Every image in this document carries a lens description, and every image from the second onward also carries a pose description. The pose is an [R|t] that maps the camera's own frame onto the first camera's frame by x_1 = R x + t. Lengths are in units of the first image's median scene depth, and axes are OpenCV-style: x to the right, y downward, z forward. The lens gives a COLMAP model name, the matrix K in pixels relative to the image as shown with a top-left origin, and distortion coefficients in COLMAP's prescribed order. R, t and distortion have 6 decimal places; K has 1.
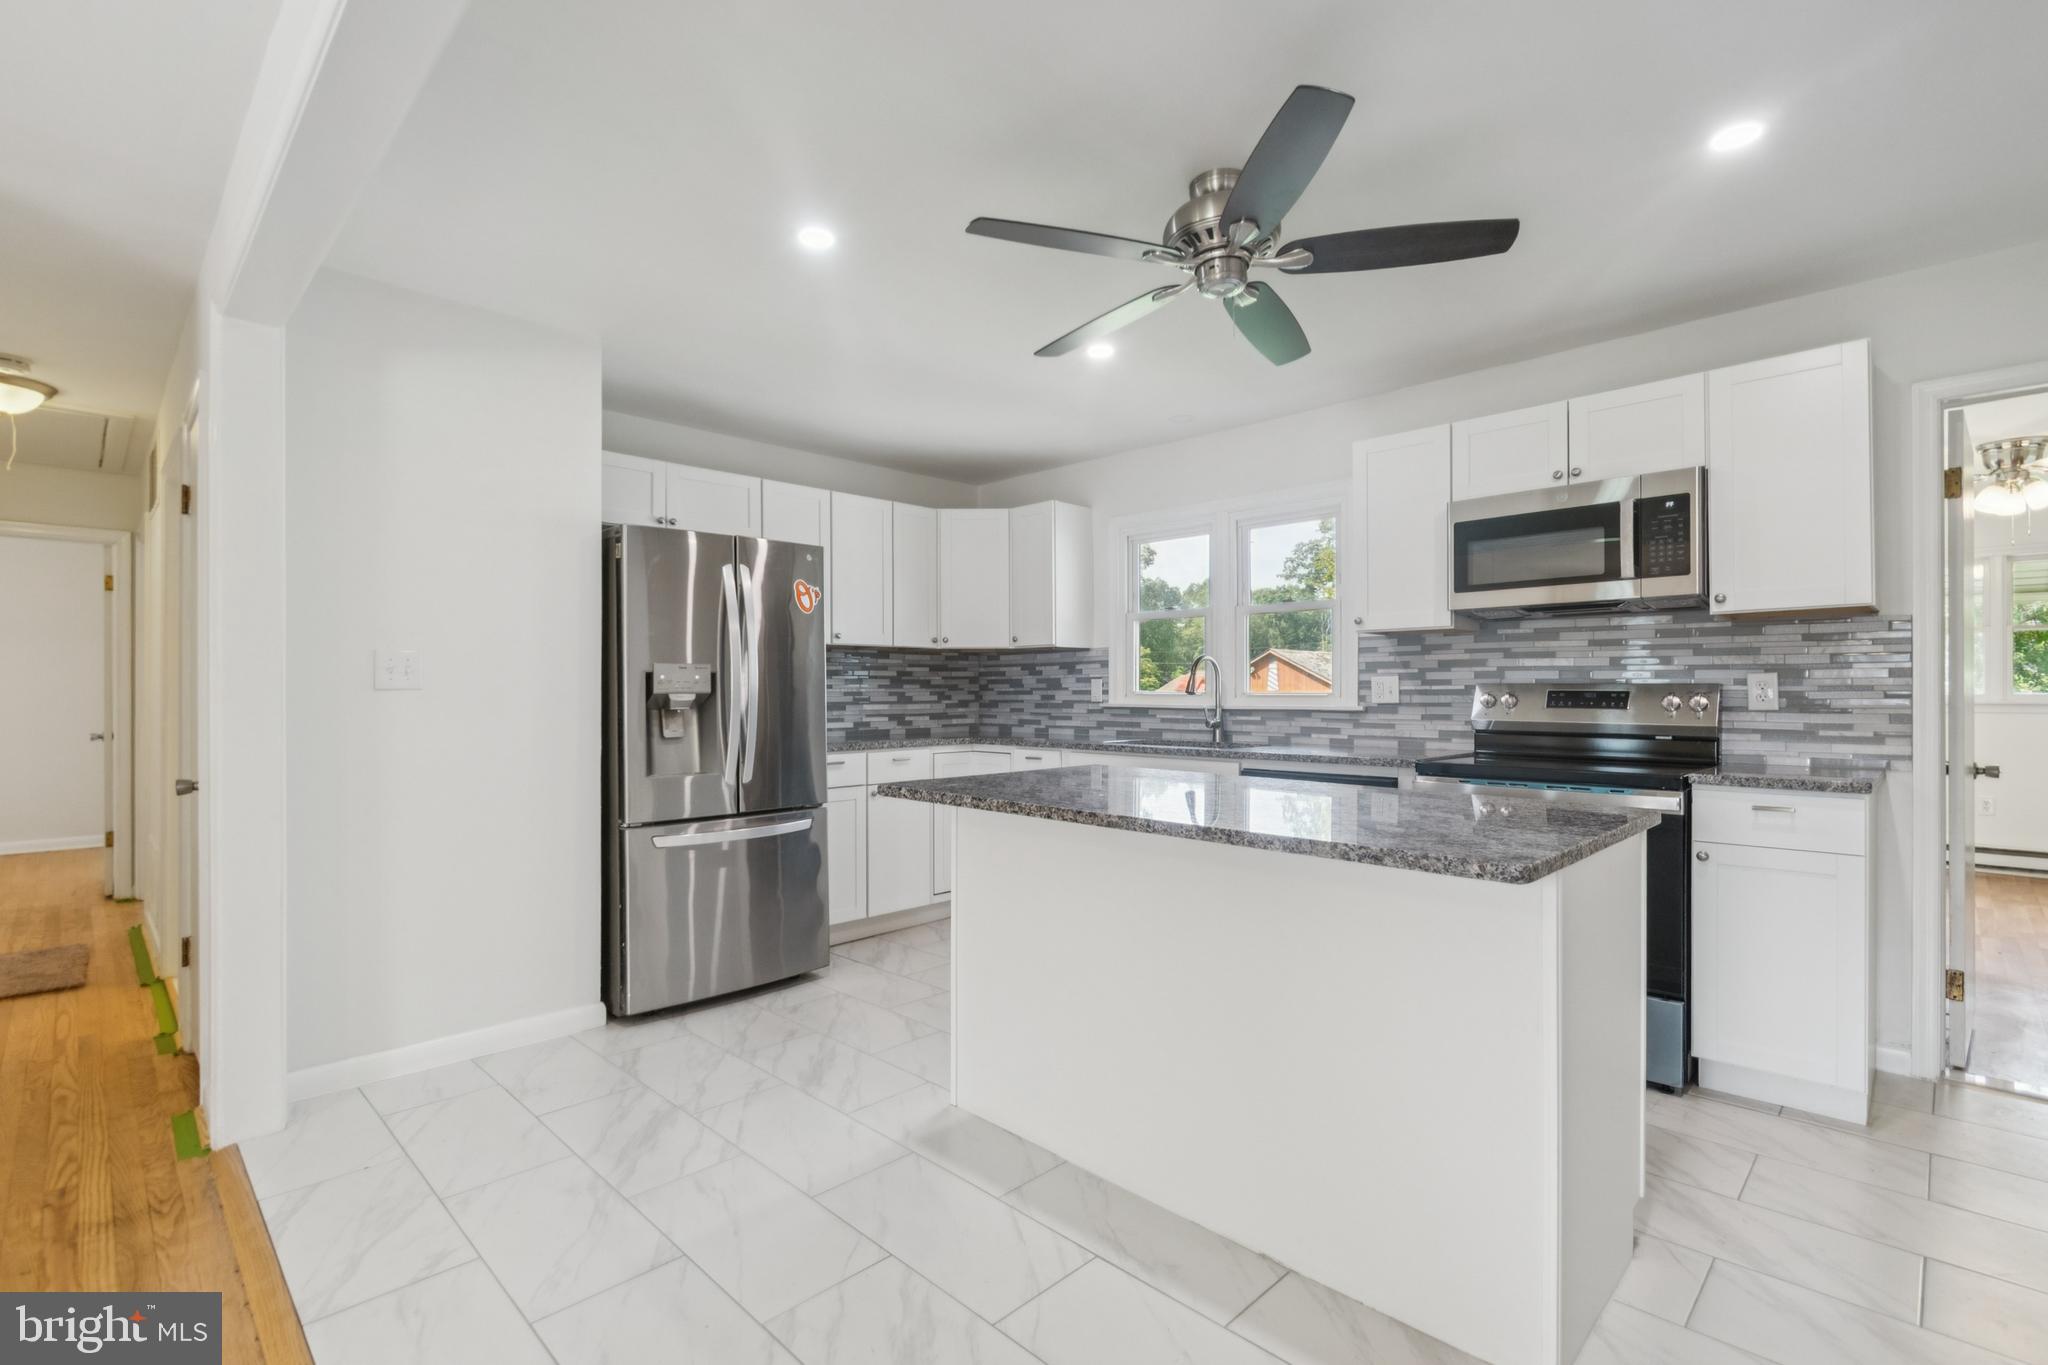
lens RADIAL K [[931.5, 0, 997.3], [0, 931.5, 694.8], [0, 0, 1]] dist [0.000223, -0.000440]
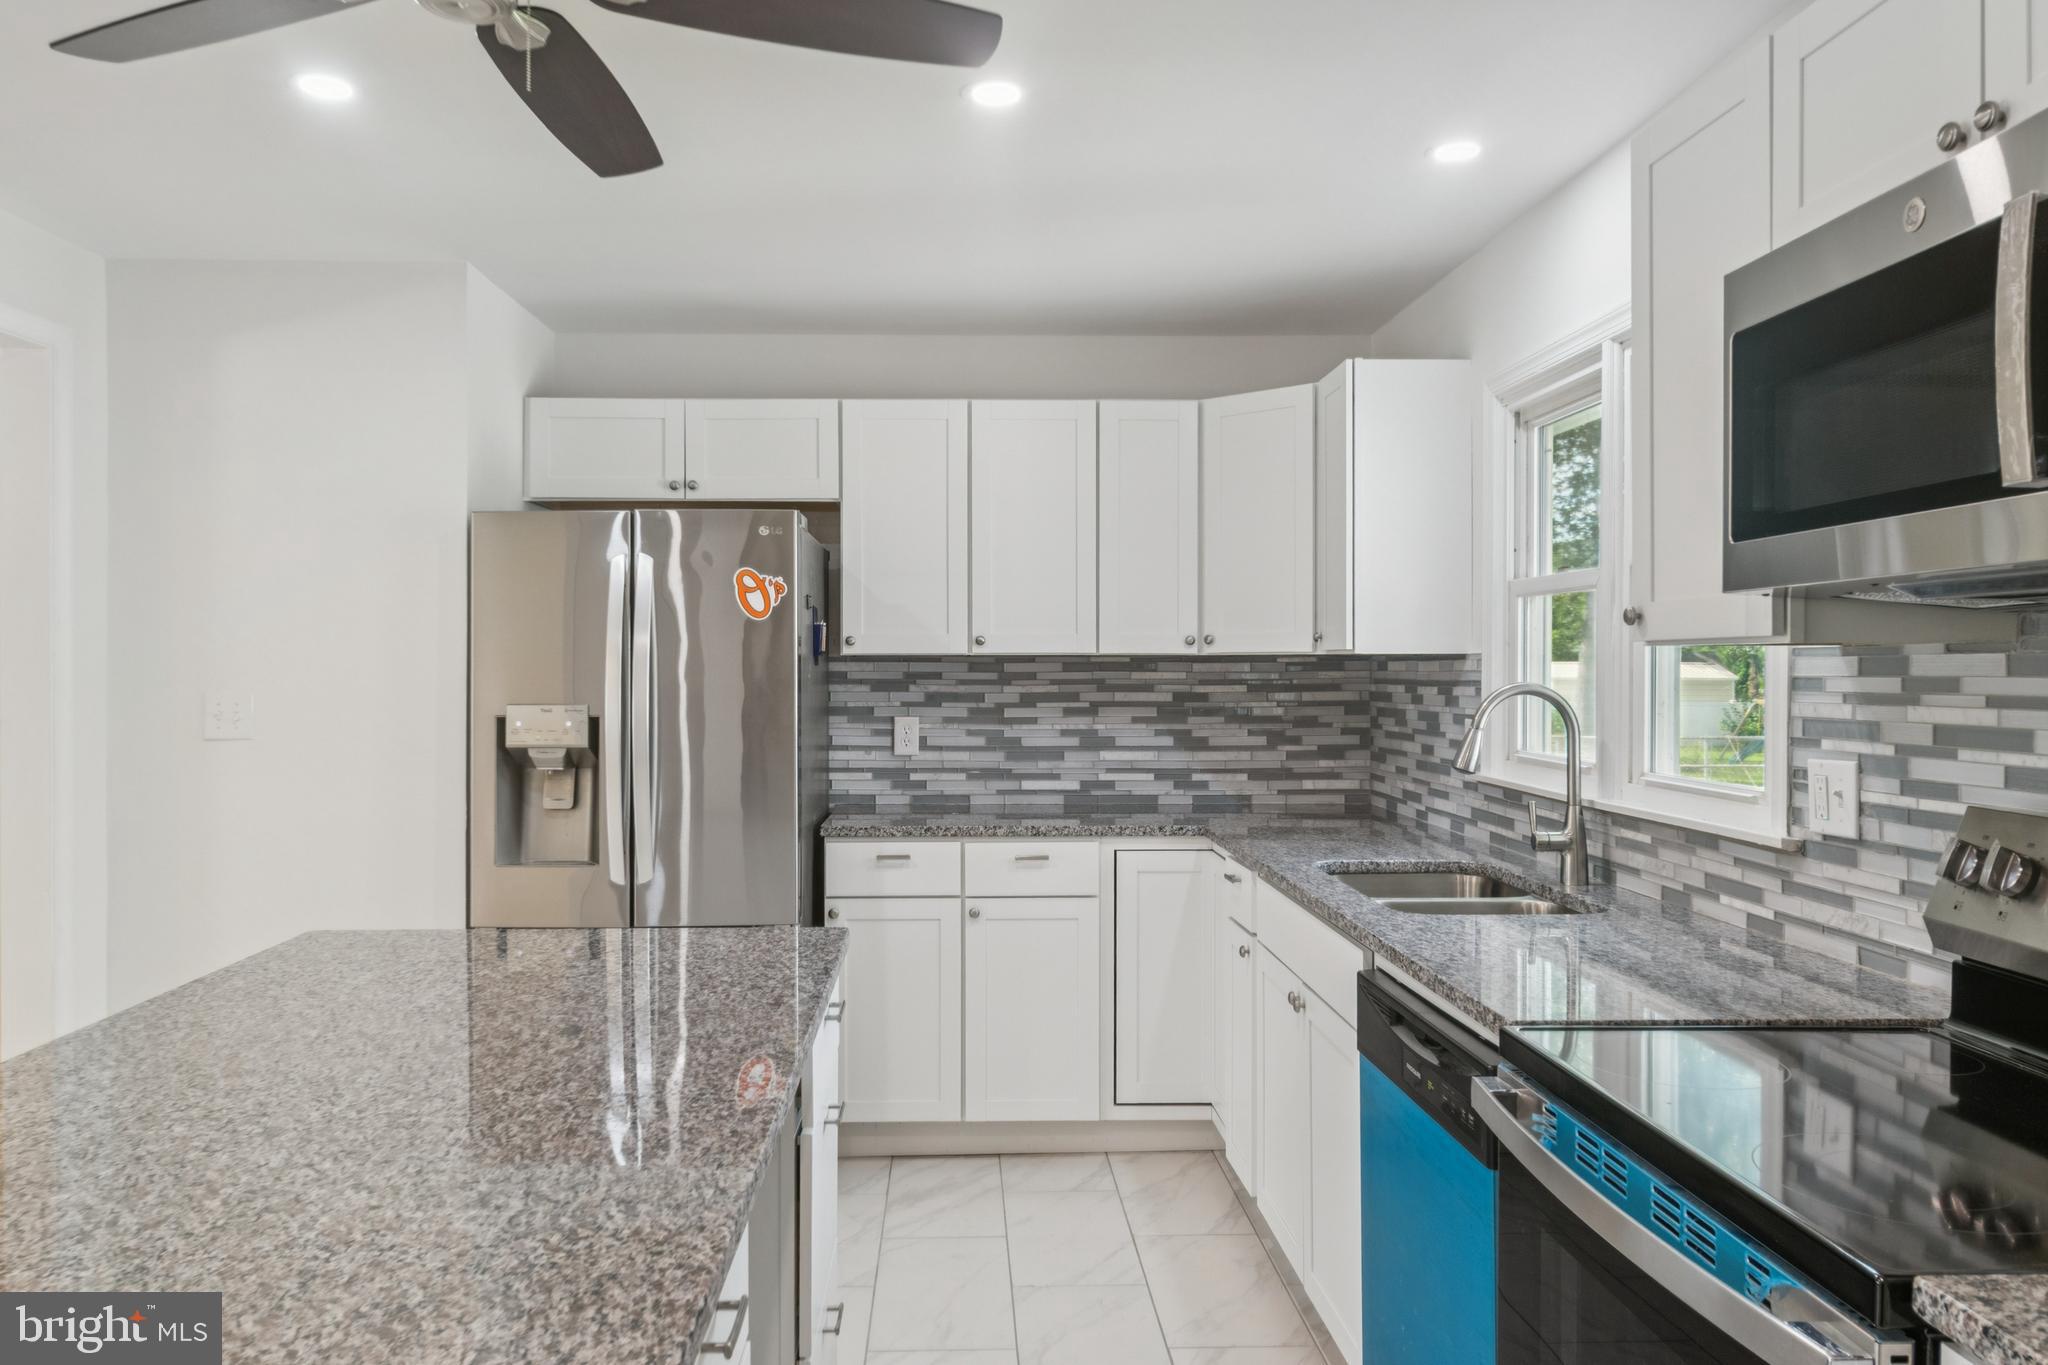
lens RADIAL K [[1471.3, 0, 1024.0], [0, 1471.3, 682.5], [0, 0, 1]] dist [0.007984, -0.000352]
pose [[0.739903, 0.010794, -0.672627, 0.547897], [-0.004918, 0.999931, 0.010638, -0.052376], [0.672695, -0.004563, 0.739906, 0.357443]]
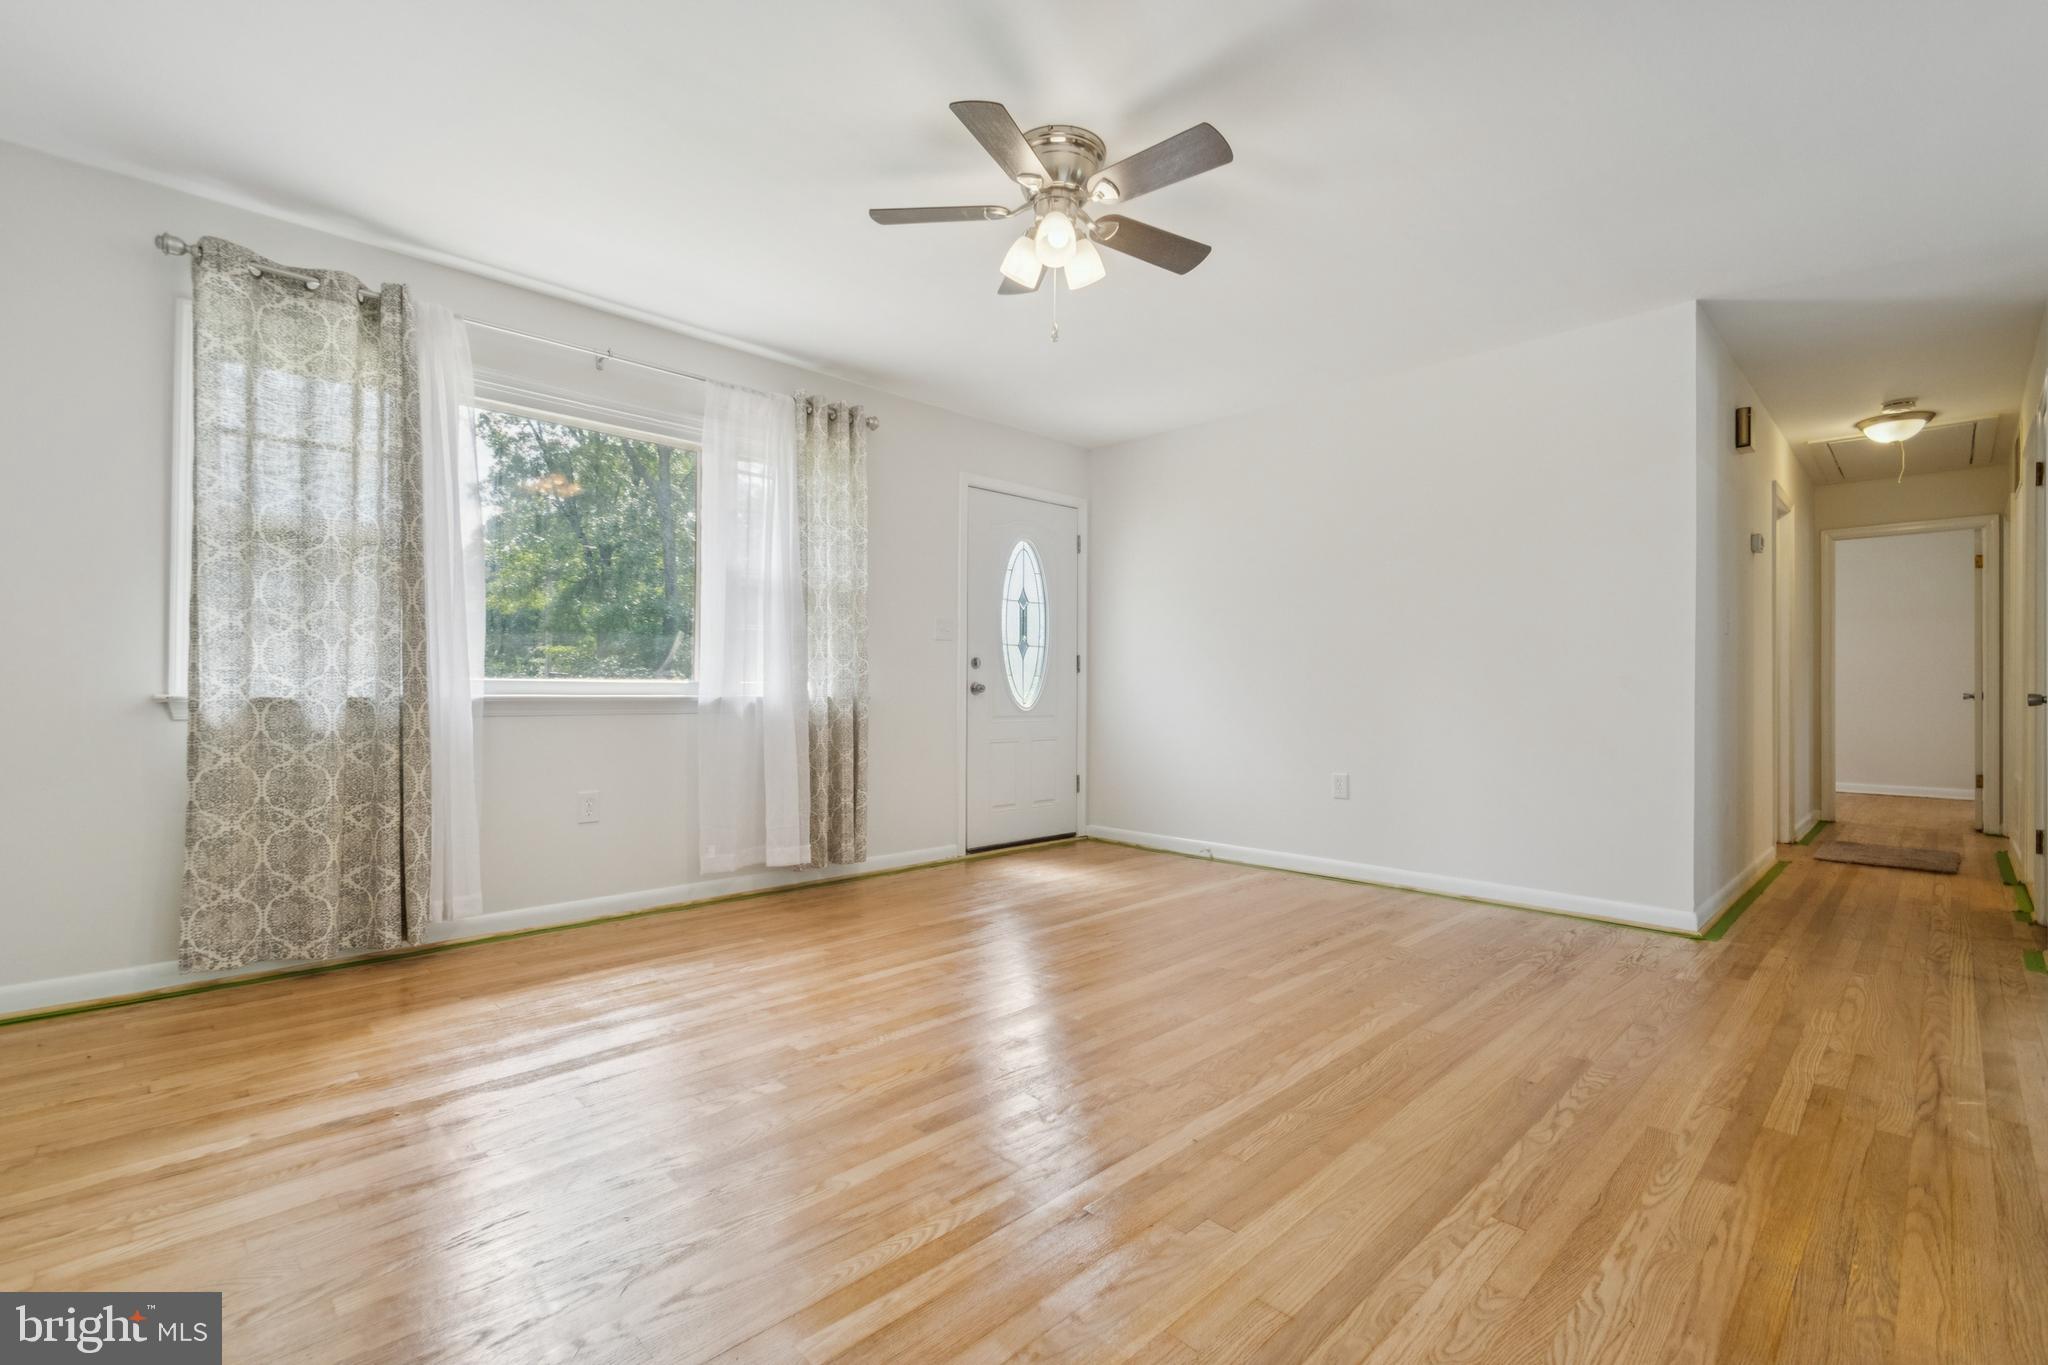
lens RADIAL K [[924.3, 0, 1024.0], [0, 924.3, 682.5], [0, 0, 1]] dist [0.000381, 0.000190]
pose [[0.003408, -0.007723, -0.999964, 0.252474], [-0.007120, 0.999945, -0.007747, 0.062351], [0.999969, 0.007146, 0.003353, -0.252141]]
